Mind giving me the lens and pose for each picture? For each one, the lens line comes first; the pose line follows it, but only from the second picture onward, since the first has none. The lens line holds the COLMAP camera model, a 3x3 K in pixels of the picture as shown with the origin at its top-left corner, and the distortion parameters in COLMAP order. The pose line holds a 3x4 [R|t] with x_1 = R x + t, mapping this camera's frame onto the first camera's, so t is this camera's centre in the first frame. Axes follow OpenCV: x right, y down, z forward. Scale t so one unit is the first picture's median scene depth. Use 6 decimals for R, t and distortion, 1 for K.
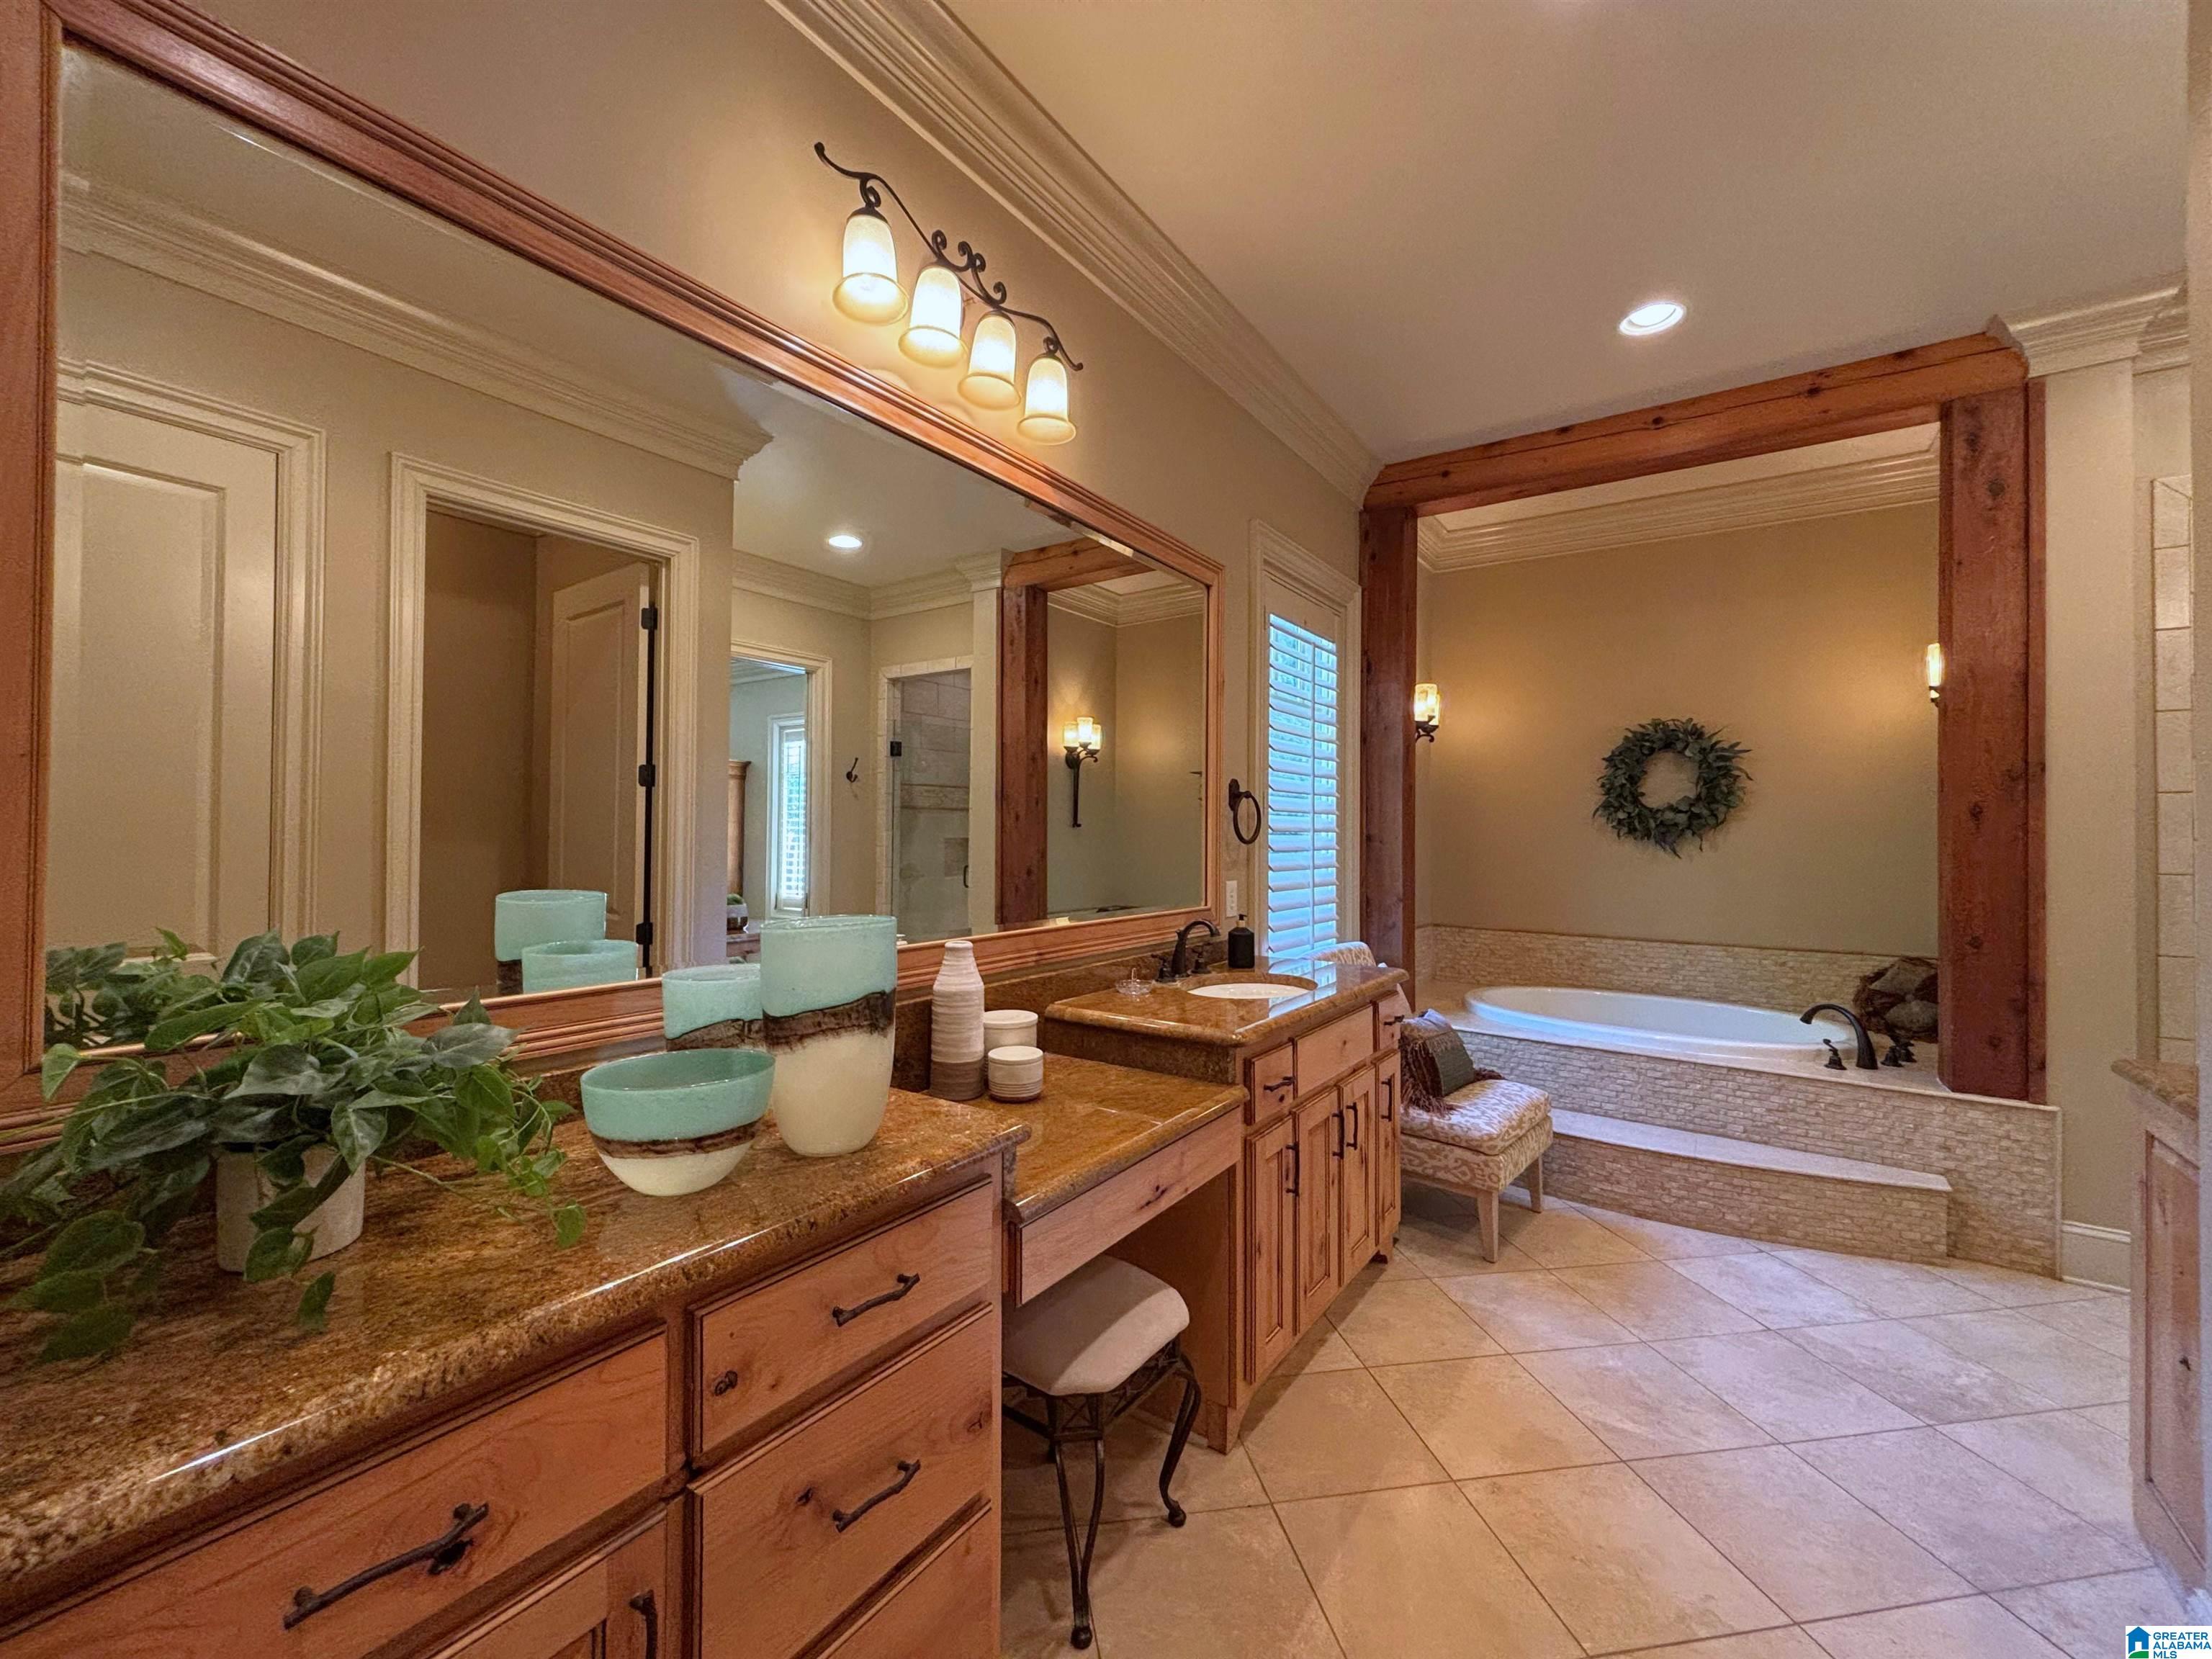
lens RADIAL K [[902.9, 0, 1093.0], [0, 902.9, 823.2], [0, 0, 1]] dist [0.003425, -0.000994]
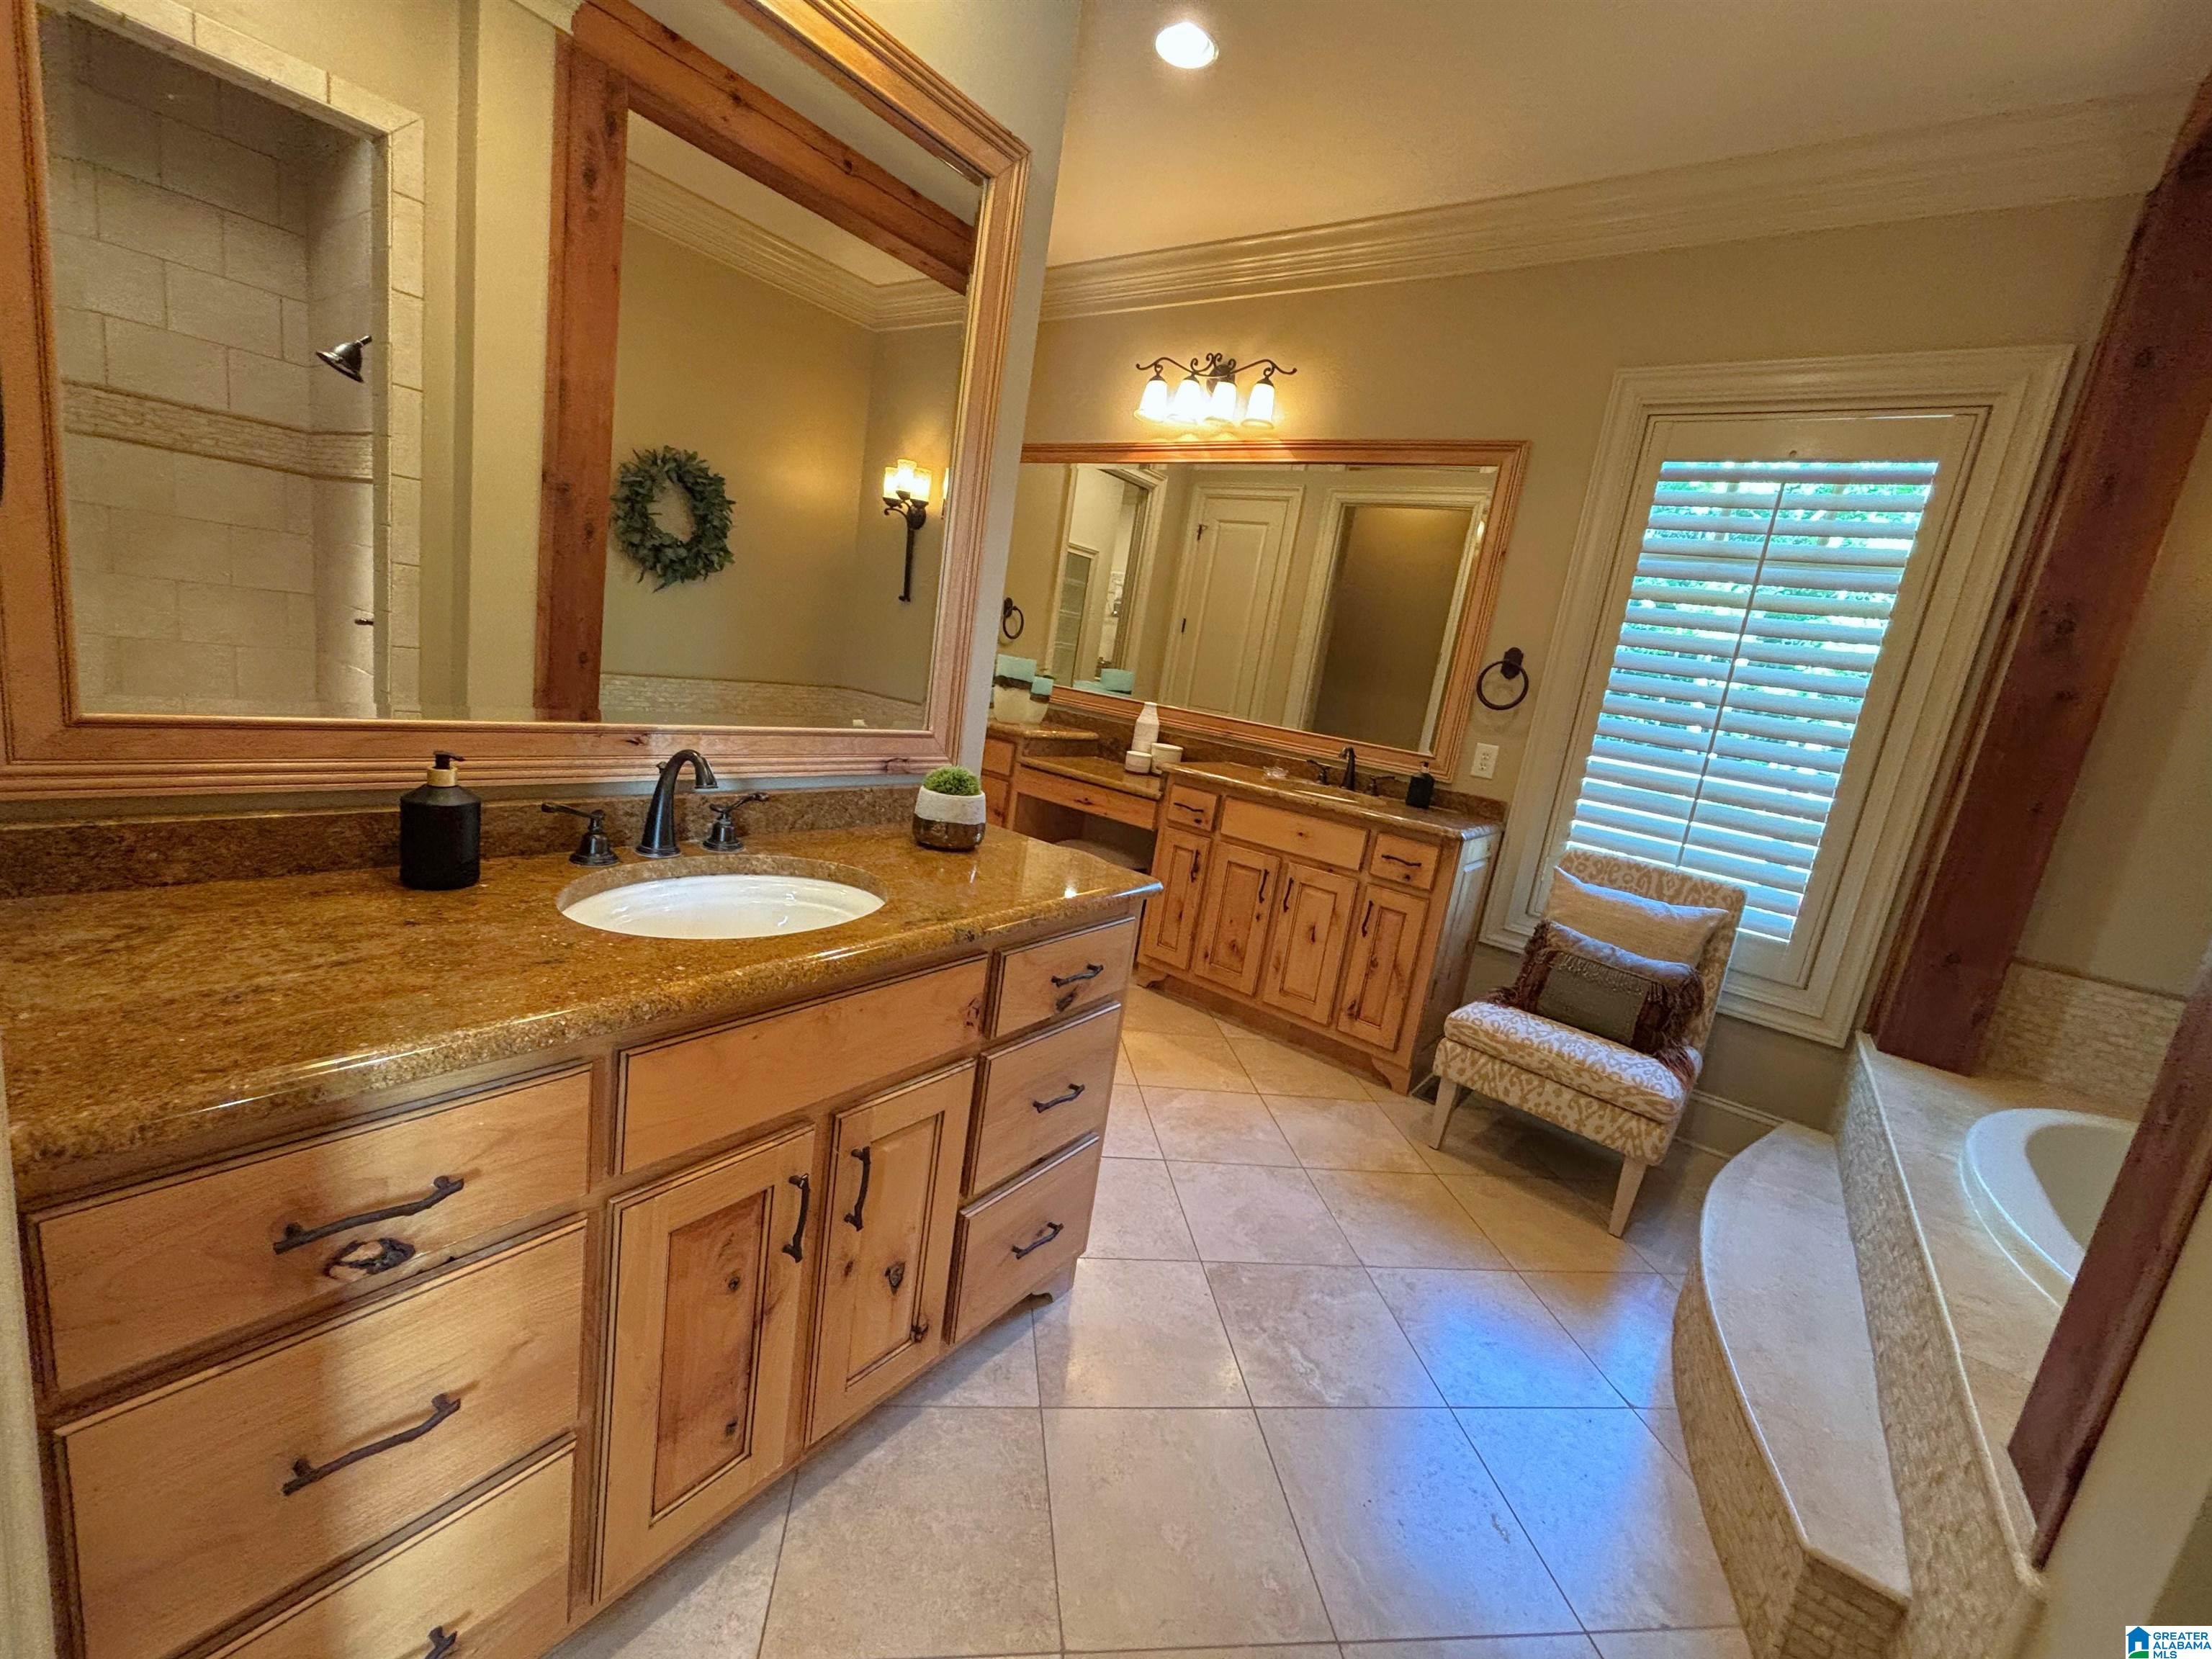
lens RADIAL K [[902.9, 0, 1096.7], [0, 902.9, 827.1], [0, 0, 1]] dist [0.003425, -0.000994]
pose [[-0.036243, 0.180881, -0.982837, 1.327473], [-0.136608, 0.973354, 0.184173, 0.026646], [0.989962, 0.140938, -0.010568, 0.608049]]
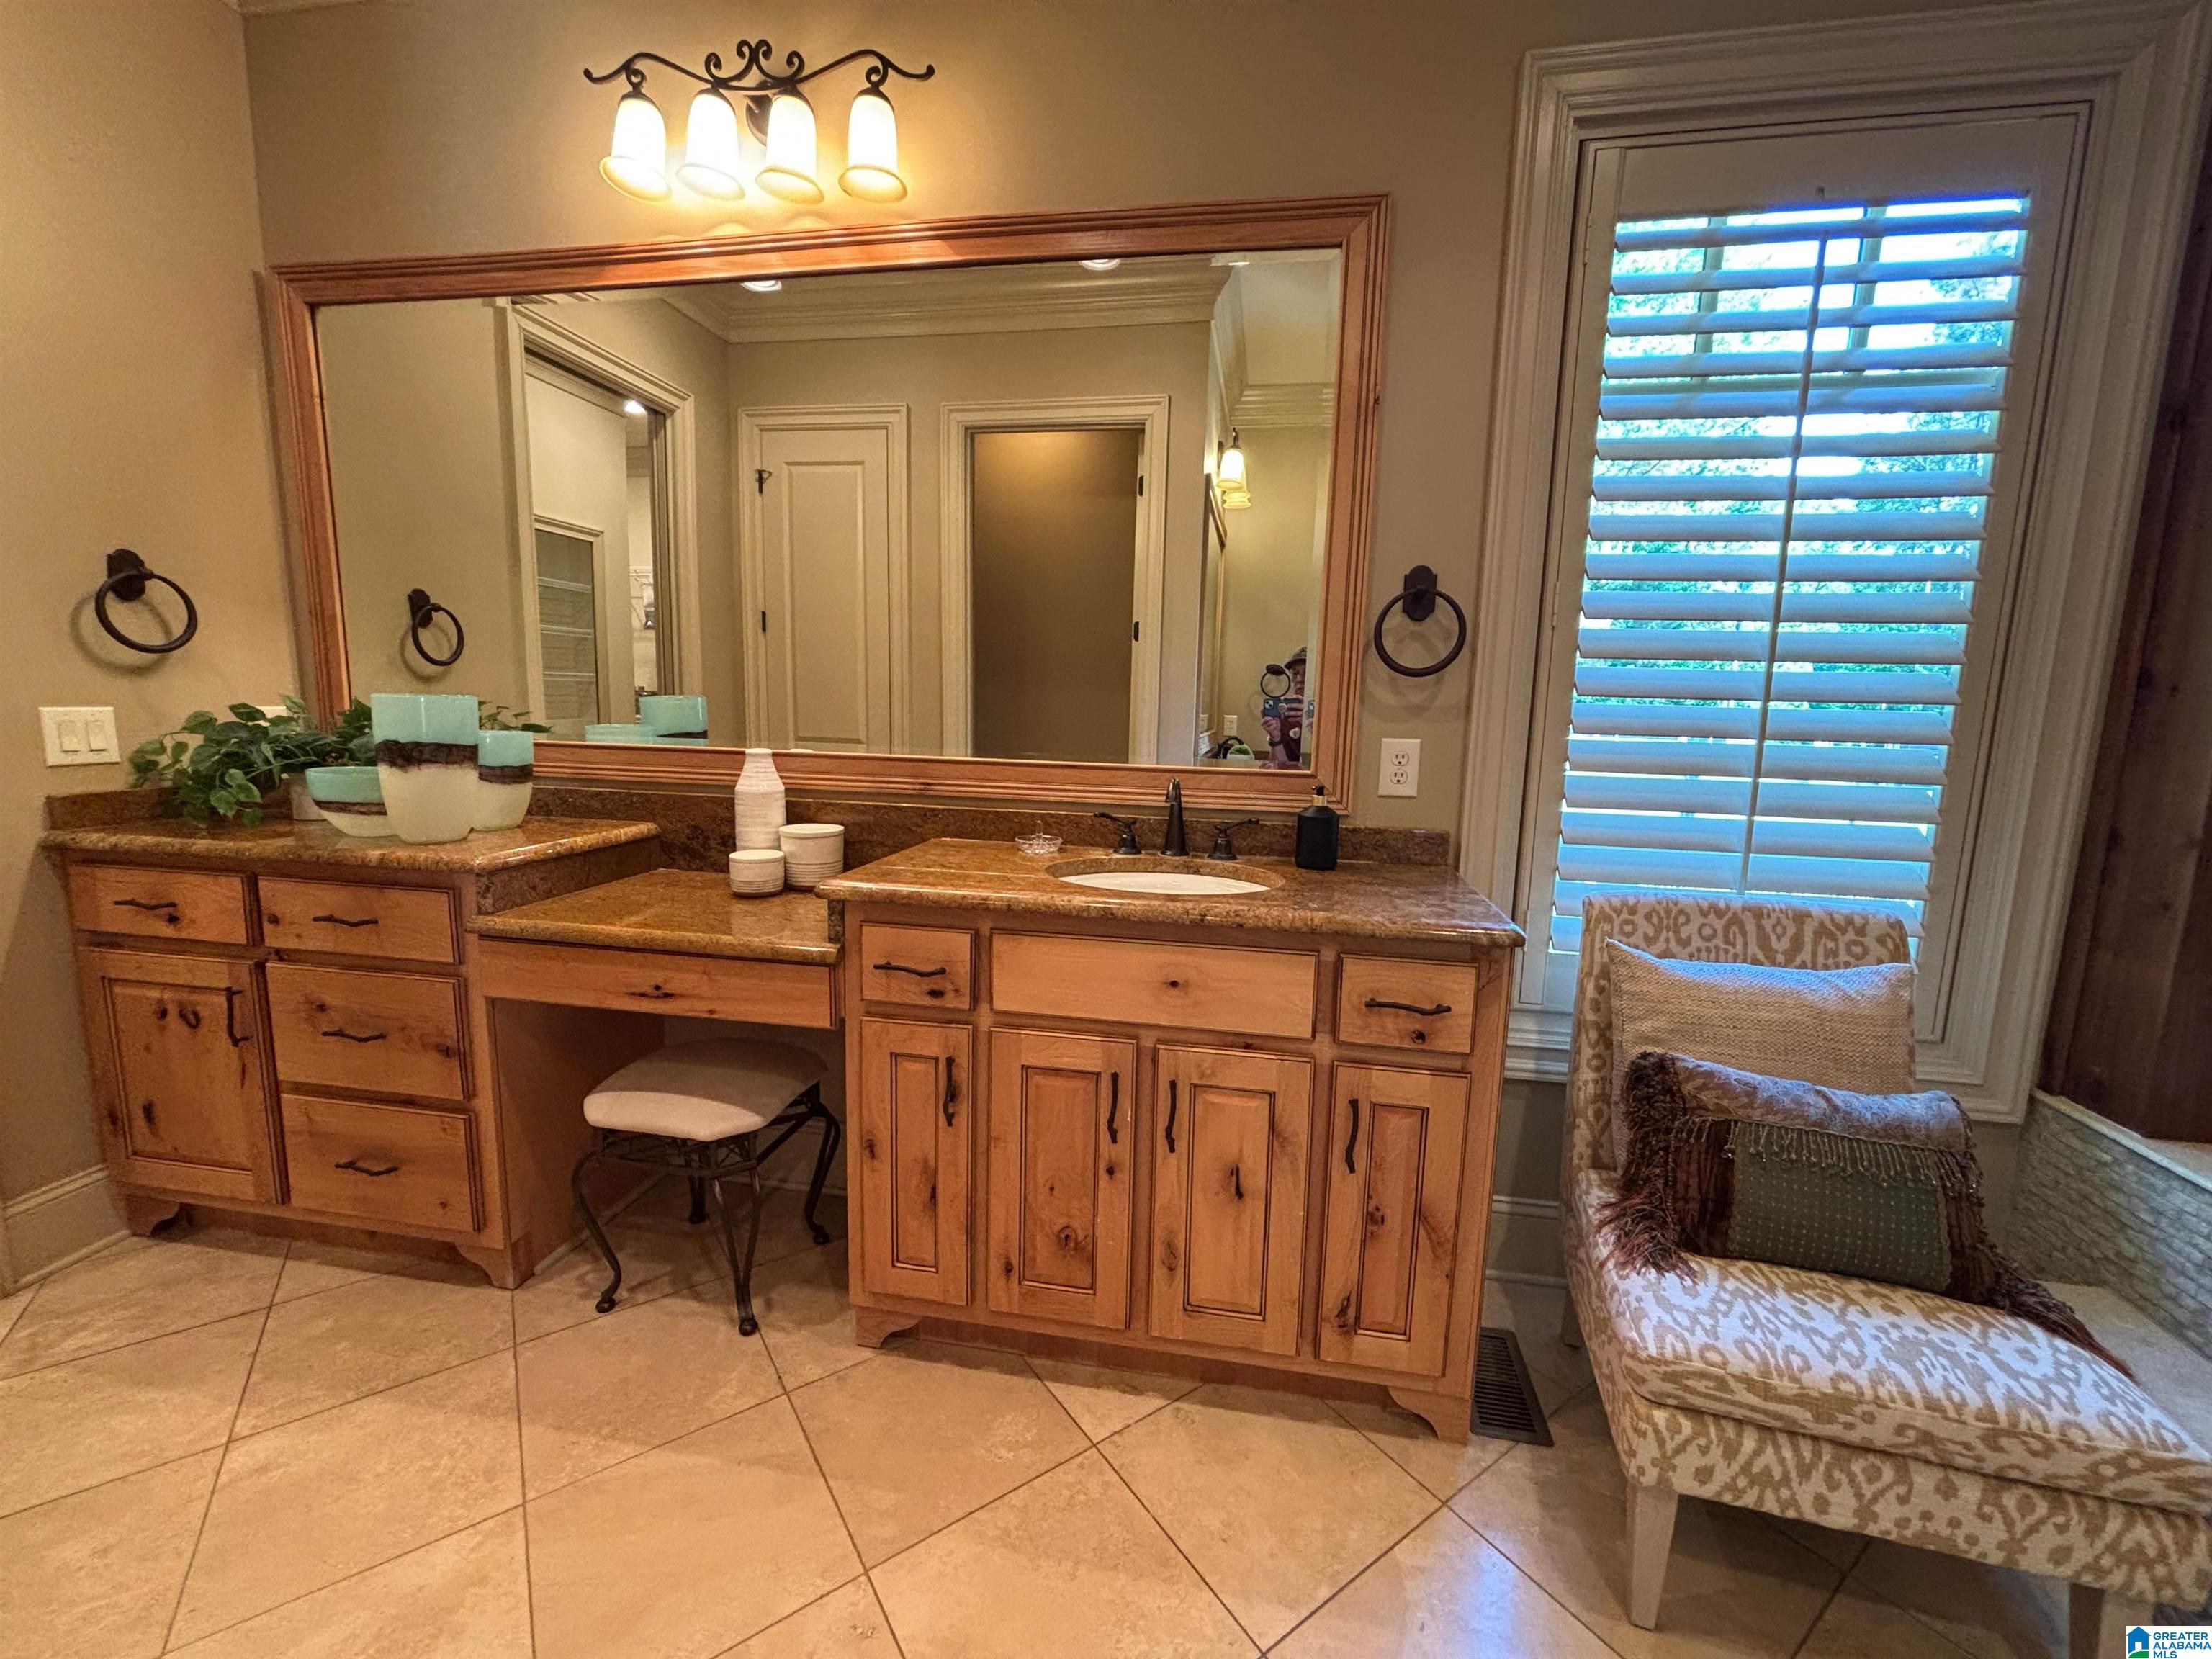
lens RADIAL K [[902.9, 0, 1101.8], [0, 902.9, 826.2], [0, 0, 1]] dist [0.003425, -0.000994]
pose [[0.419612, 0.132769, -0.897941, 0.675374], [-0.012010, 0.989970, 0.140763, 0.041303], [0.907624, -0.048281, 0.416998, 0.595126]]
